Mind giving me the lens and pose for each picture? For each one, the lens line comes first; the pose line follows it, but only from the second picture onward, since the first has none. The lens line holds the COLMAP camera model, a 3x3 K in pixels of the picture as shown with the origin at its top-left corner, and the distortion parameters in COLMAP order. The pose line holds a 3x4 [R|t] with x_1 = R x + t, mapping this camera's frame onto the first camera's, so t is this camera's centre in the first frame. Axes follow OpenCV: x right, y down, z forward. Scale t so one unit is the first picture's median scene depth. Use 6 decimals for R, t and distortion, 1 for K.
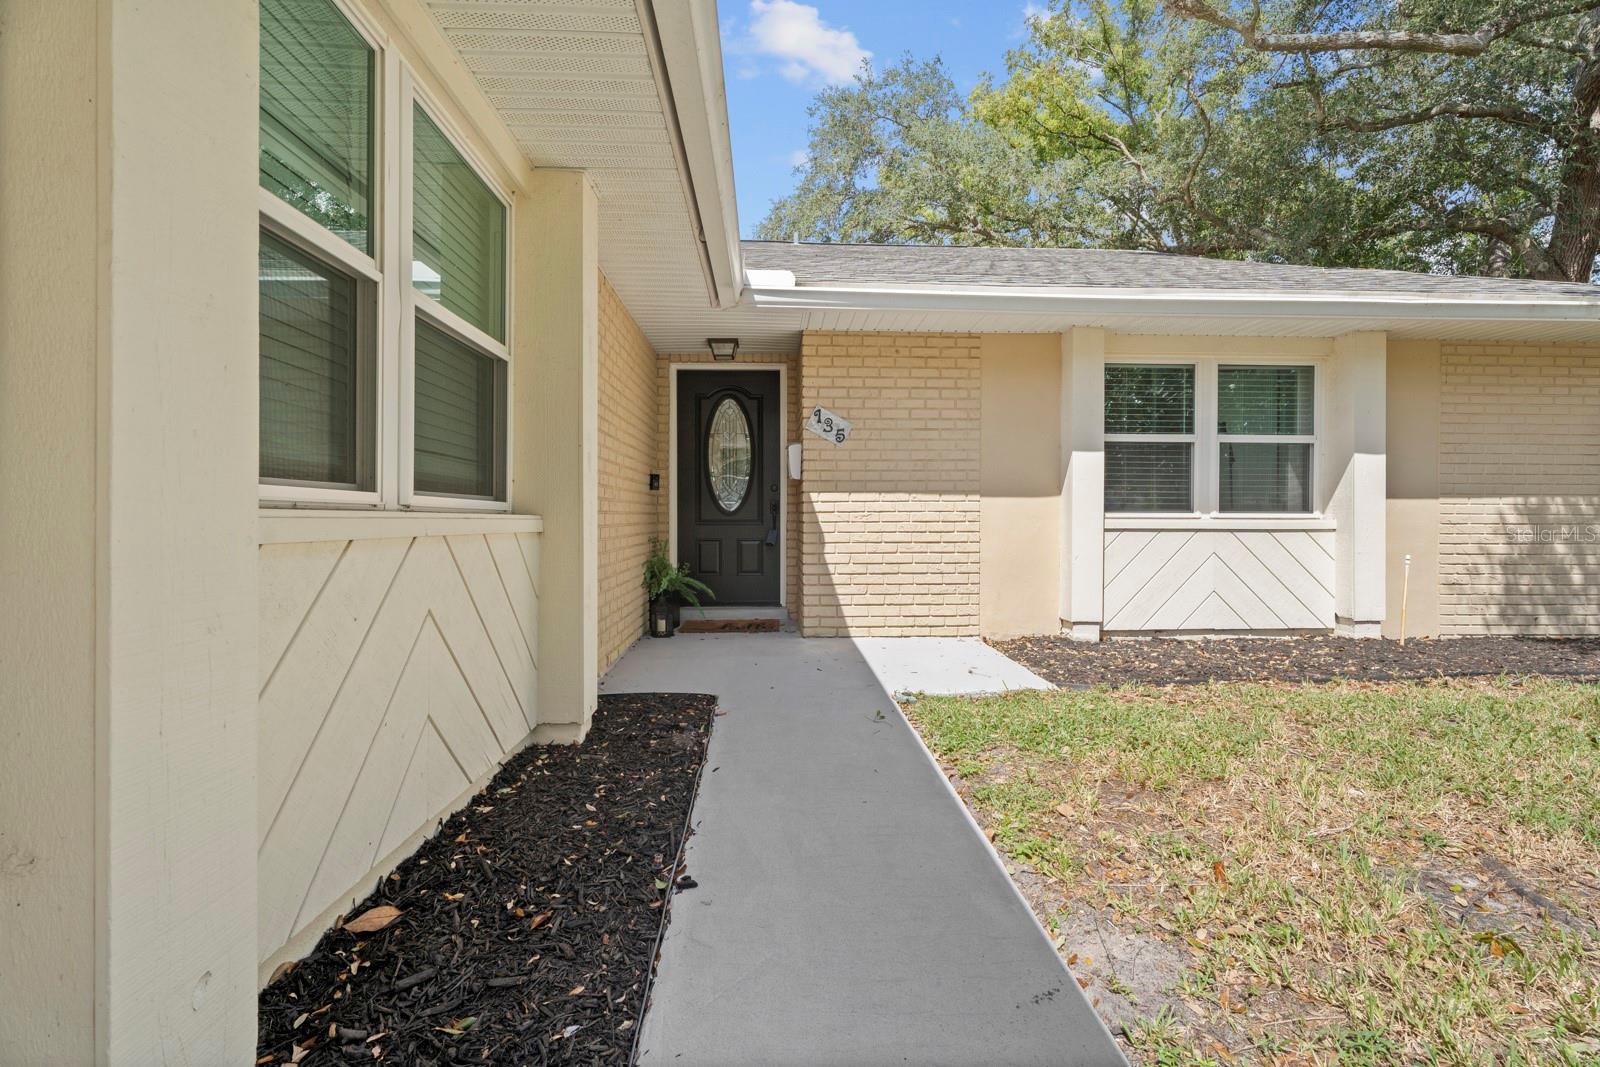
lens RADIAL K [[726.5, 0, 807.3], [0, 726.5, 522.5], [0, 0, 1]] dist [0.002226, -0.000072]
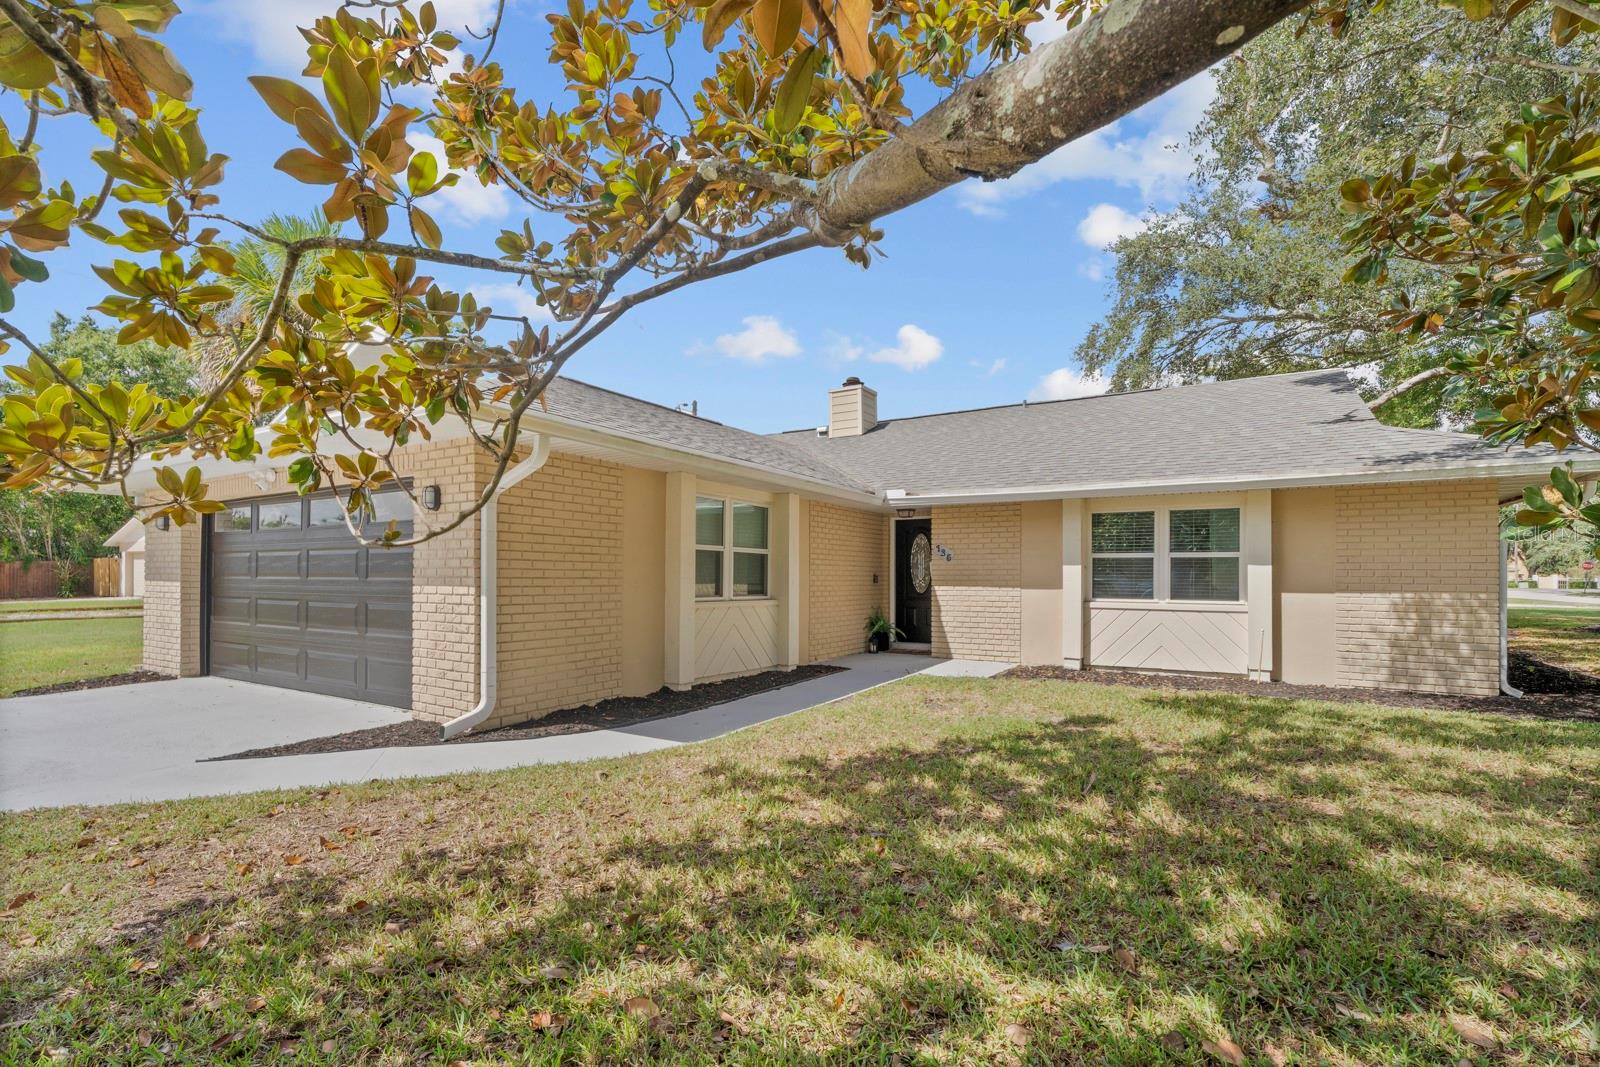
lens RADIAL K [[726.5, 0, 800.0], [0, 726.5, 575.7], [0, 0, 1]] dist [0.002226, -0.000072]
pose [[0.815673, 0.000254, -0.578514, 0.849752], [-0.005770, 0.999954, -0.007696, -0.050829], [0.578485, 0.009615, 0.815636, -0.849739]]
